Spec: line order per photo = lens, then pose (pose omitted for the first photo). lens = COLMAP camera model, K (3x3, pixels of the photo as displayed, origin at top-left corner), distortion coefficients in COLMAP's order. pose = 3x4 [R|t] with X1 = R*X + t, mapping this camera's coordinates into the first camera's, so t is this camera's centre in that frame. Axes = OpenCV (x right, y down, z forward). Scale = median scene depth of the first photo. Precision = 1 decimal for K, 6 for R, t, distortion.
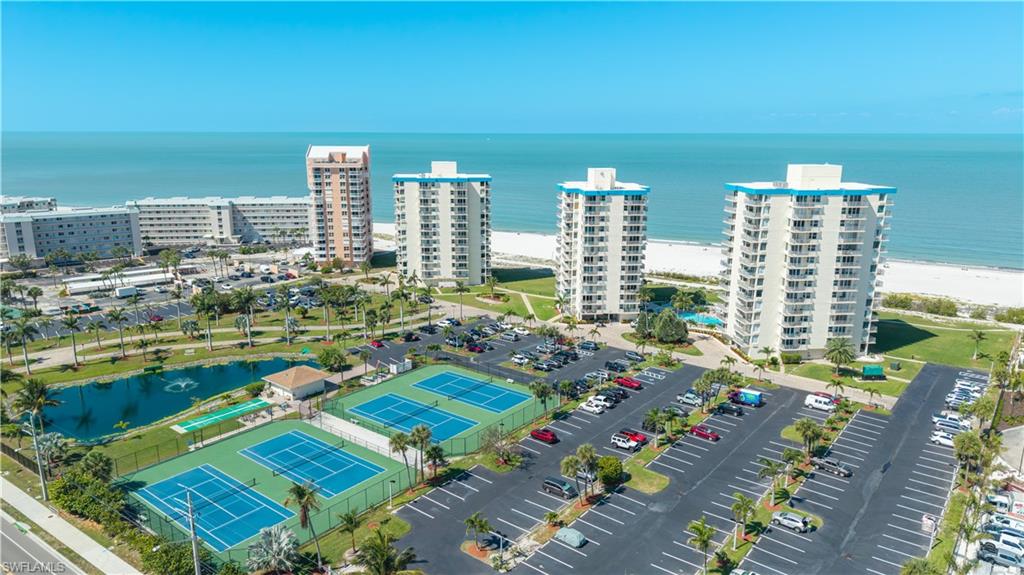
lens RADIAL K [[682.1, 0, 510.9], [0, 682.1, 288.7], [0, 0, 1]] dist [0.042117, -0.039146]
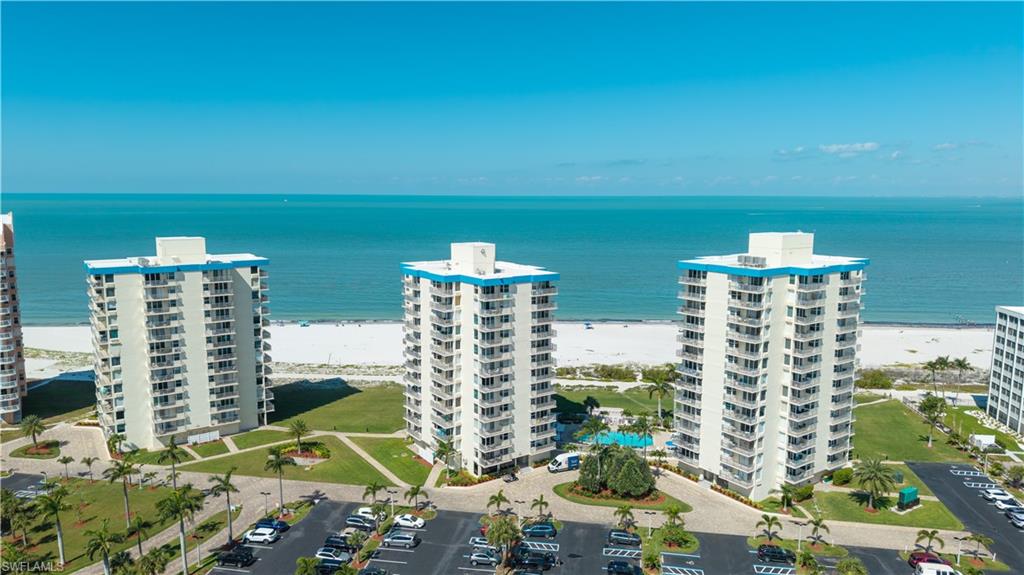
lens RADIAL K [[682.1, 0, 511.9], [0, 682.1, 283.6], [0, 0, 1]] dist [0.042117, -0.039146]
pose [[0.872495, -0.063143, 0.484526, -0.144548], [0.107815, 0.992053, -0.064863, -0.074473], [-0.476580, 0.108832, 0.872369, 0.331255]]
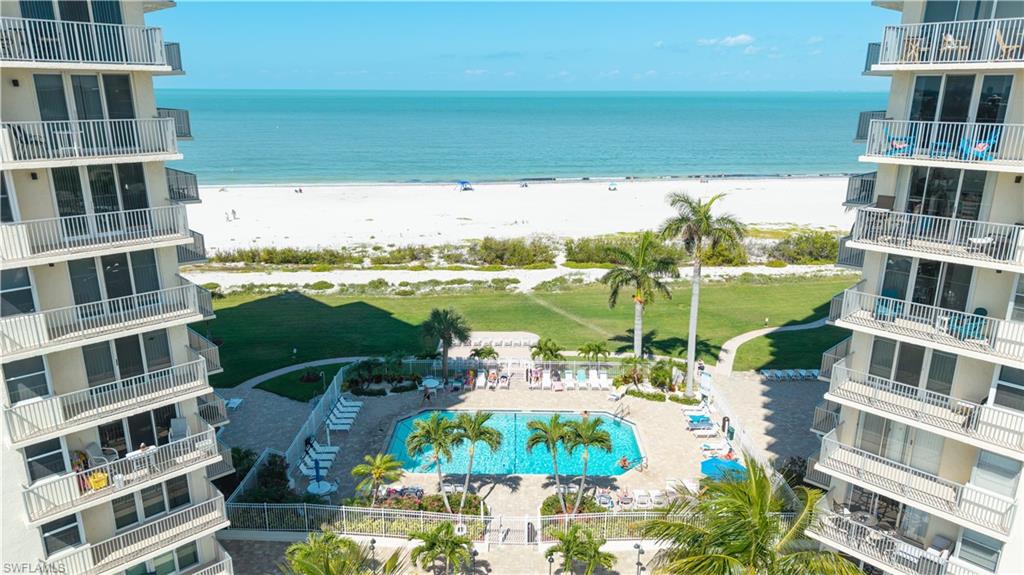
lens RADIAL K [[682.1, 0, 512.2], [0, 682.1, 287.9], [0, 0, 1]] dist [0.042117, -0.039146]
pose [[0.785234, -0.175684, 0.593753, 0.131785], [0.142832, 0.984437, 0.102389, -0.025564], [-0.602501, 0.004408, 0.798106, 0.704430]]
